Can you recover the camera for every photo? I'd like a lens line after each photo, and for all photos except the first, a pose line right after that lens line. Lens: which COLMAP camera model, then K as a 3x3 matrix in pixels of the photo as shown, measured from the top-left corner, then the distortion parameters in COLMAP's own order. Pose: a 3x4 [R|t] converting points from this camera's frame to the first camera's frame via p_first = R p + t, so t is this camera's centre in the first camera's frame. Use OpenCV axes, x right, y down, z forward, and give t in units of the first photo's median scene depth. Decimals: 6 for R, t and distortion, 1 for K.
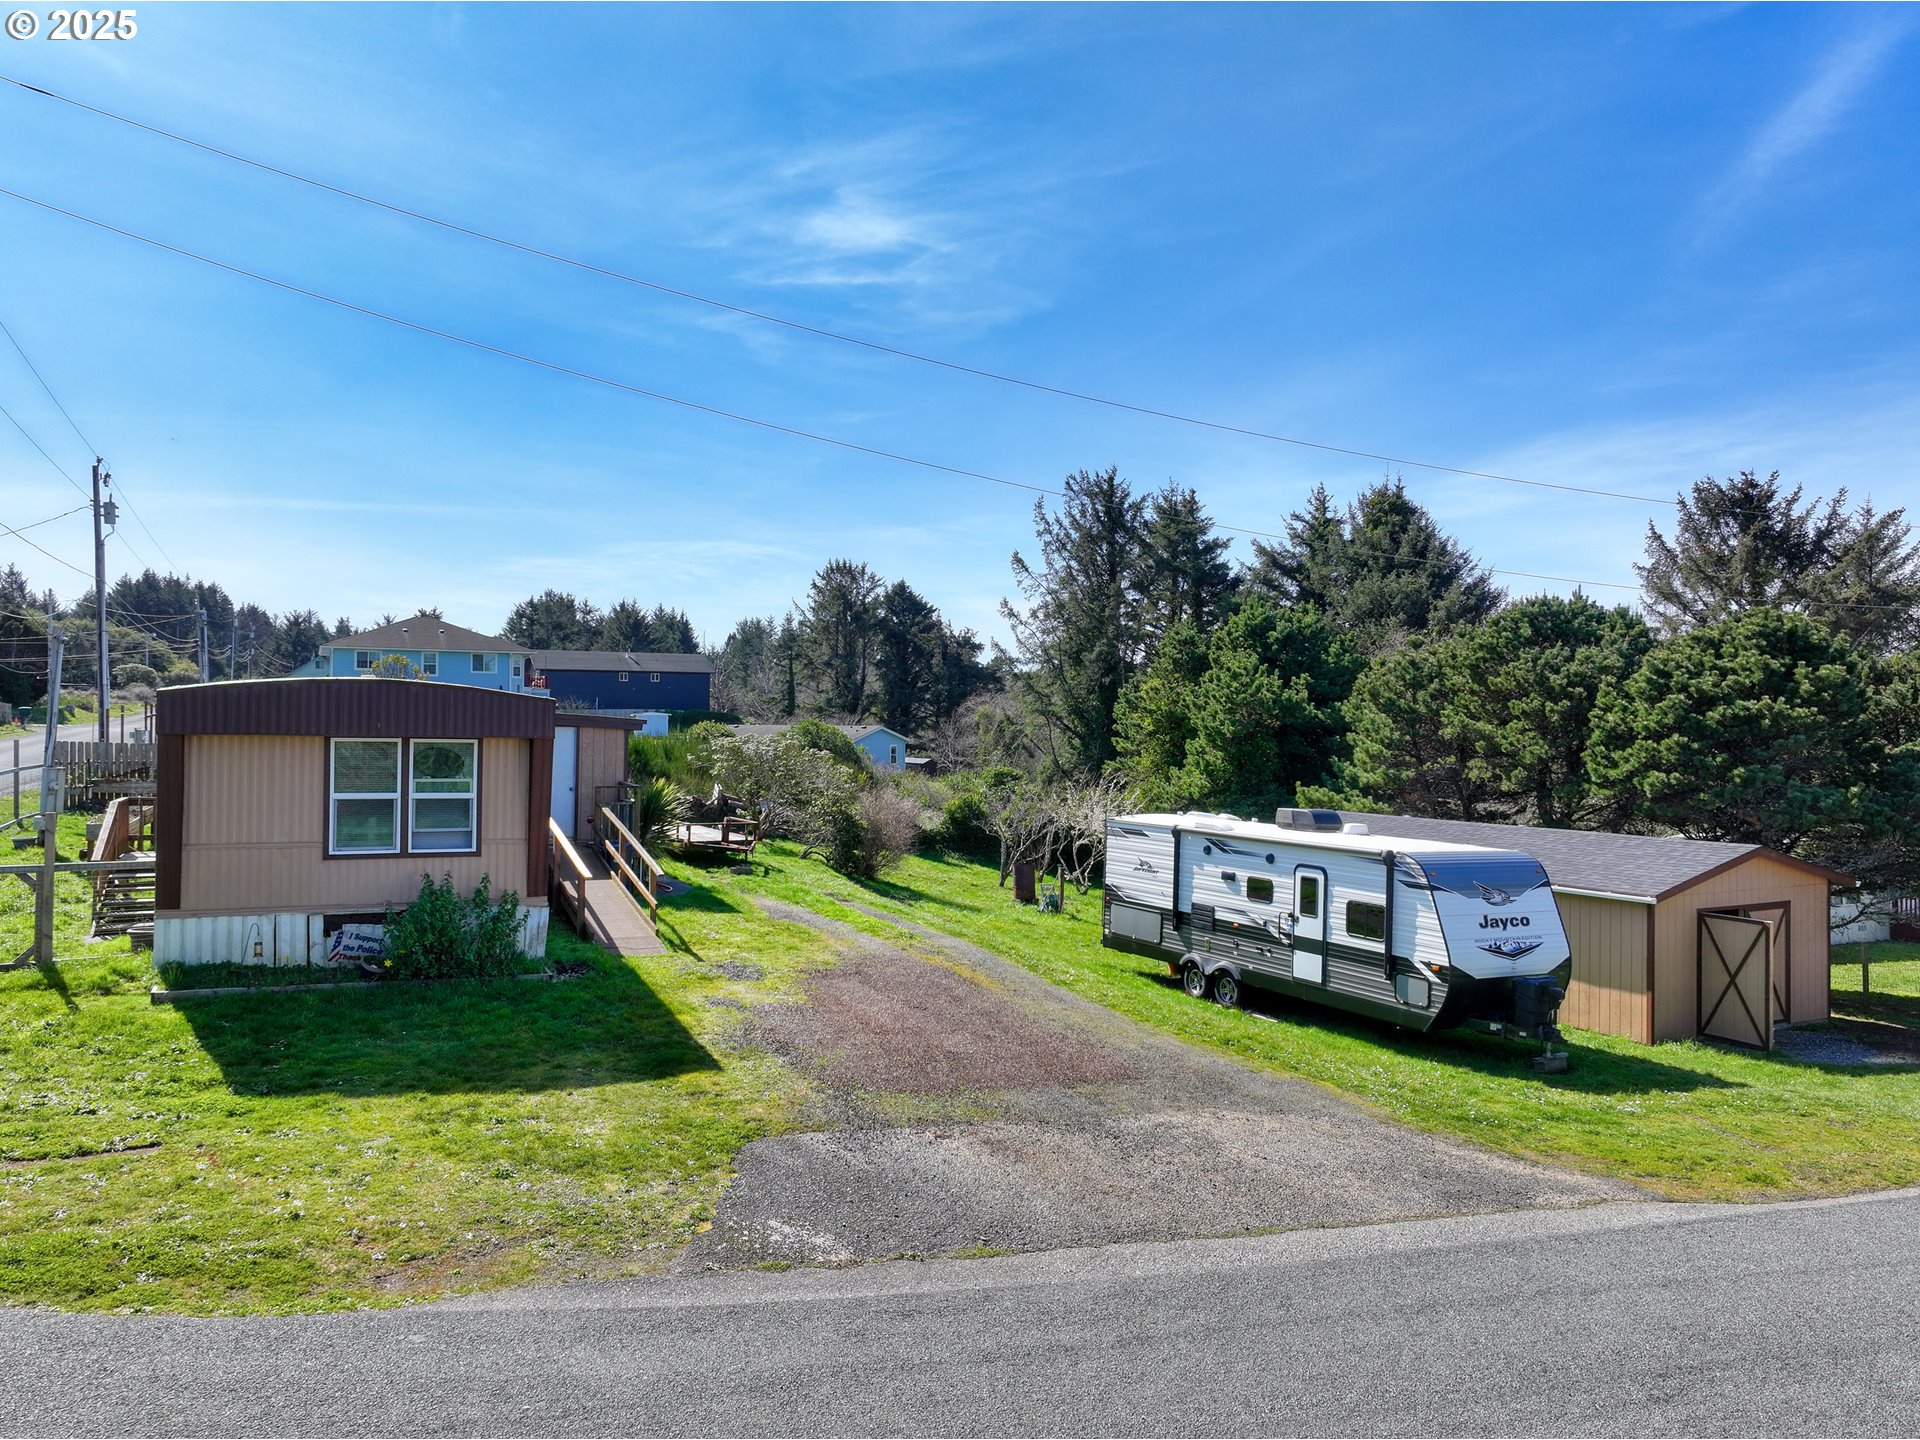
lens RADIAL K [[1361.4, 0, 964.9], [0, 1361.4, 714.4], [0, 0, 1]] dist [0.004406, 0.002799]
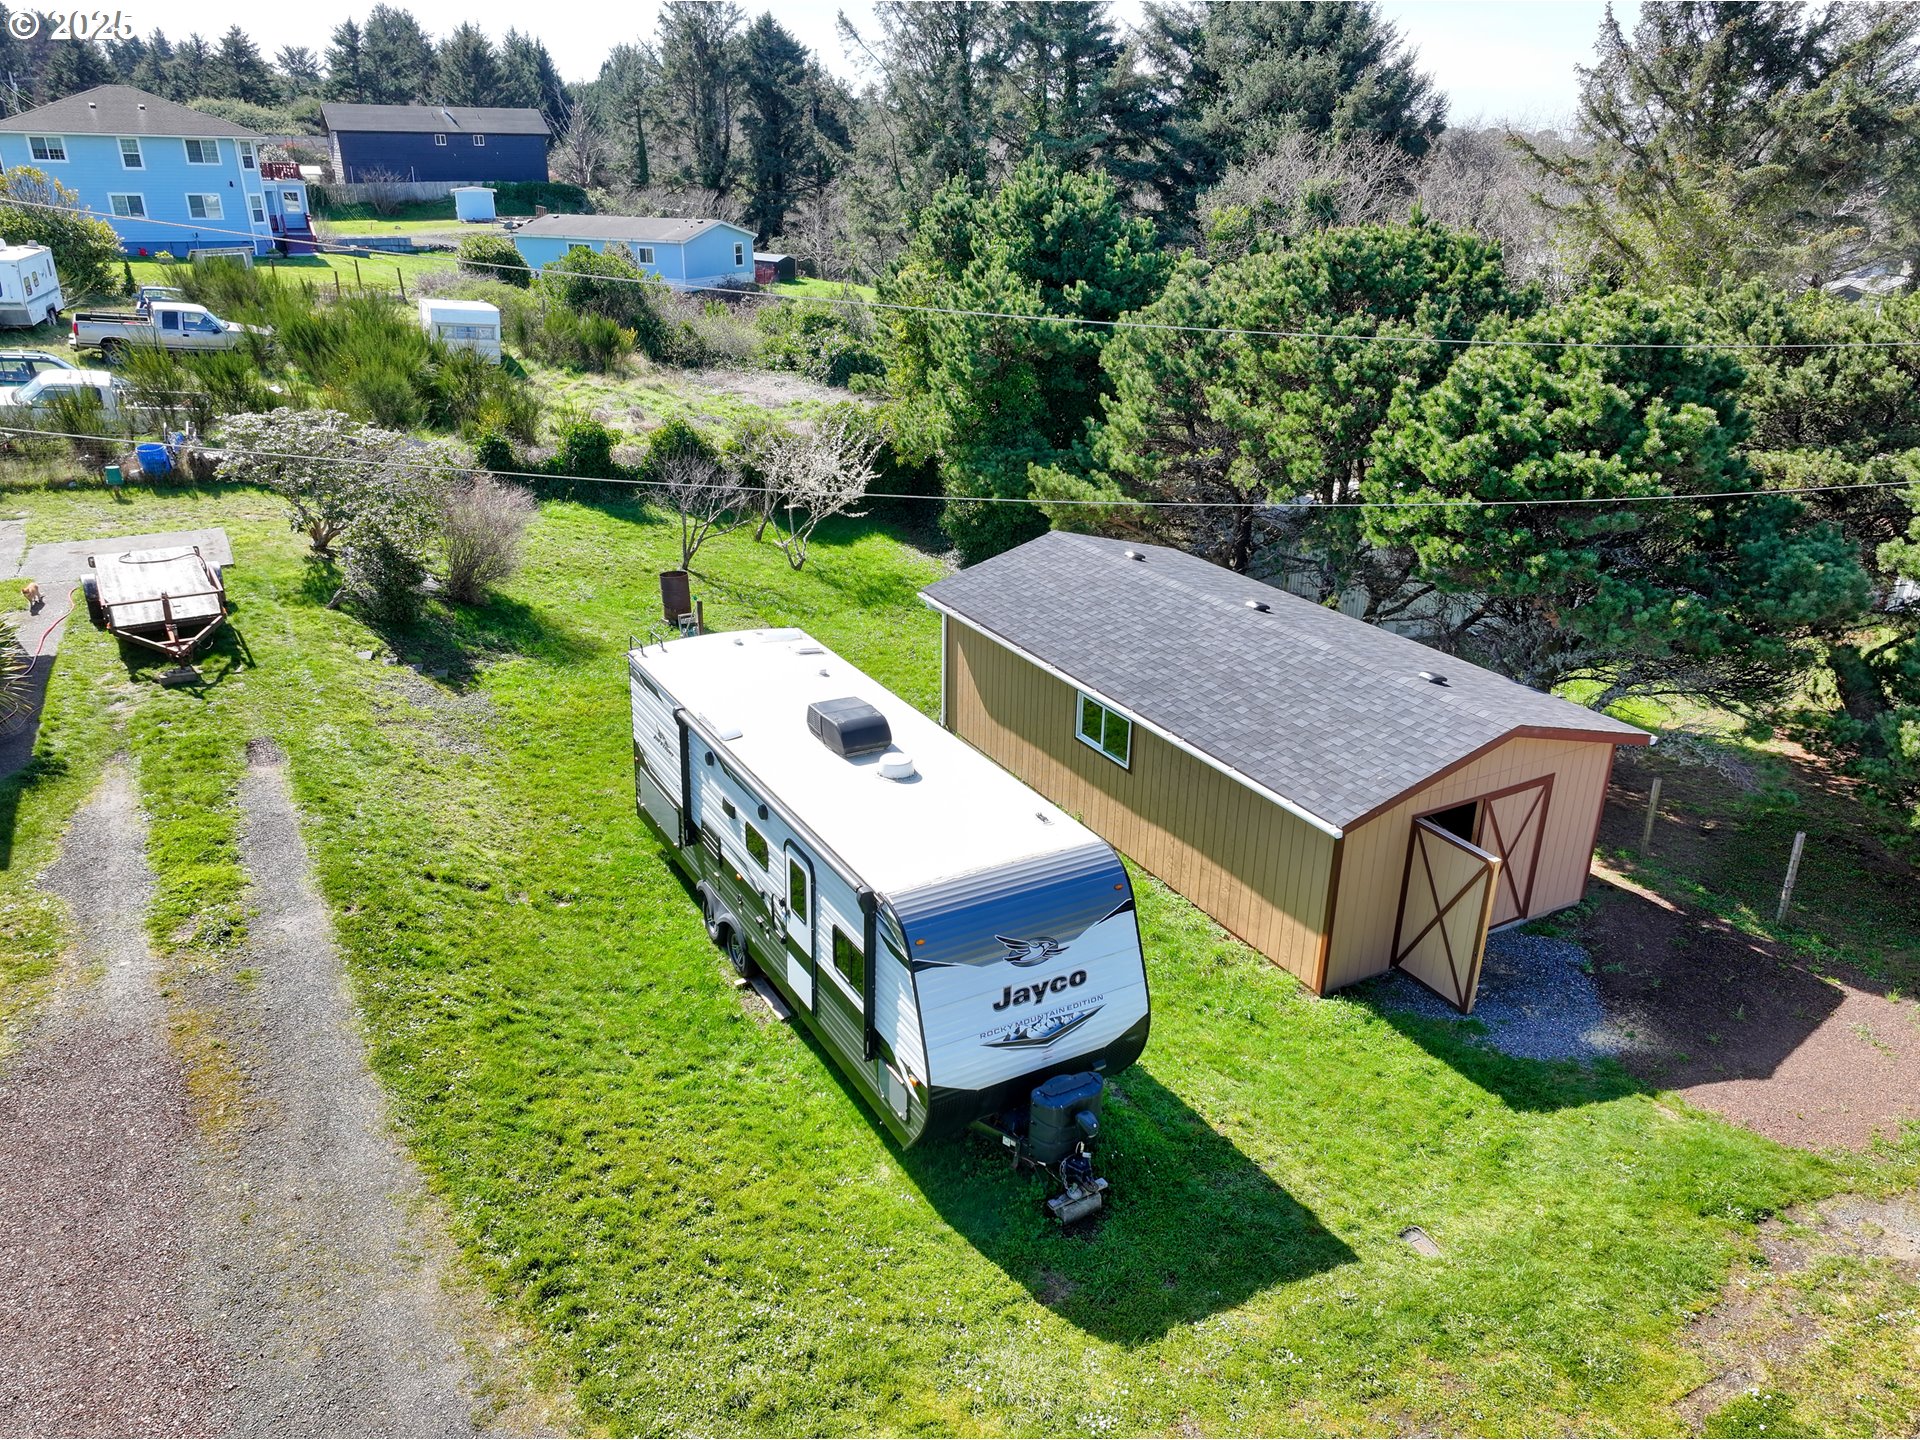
lens RADIAL K [[1361.4, 0, 964.9], [0, 1361.4, 714.4], [0, 0, 1]] dist [0.004406, 0.002799]
pose [[0.999352, -0.011384, 0.034153, 0.191925], [-0.002817, 0.921044, 0.389448, -0.126532], [-0.035890, -0.389291, 0.920415, 0.255864]]
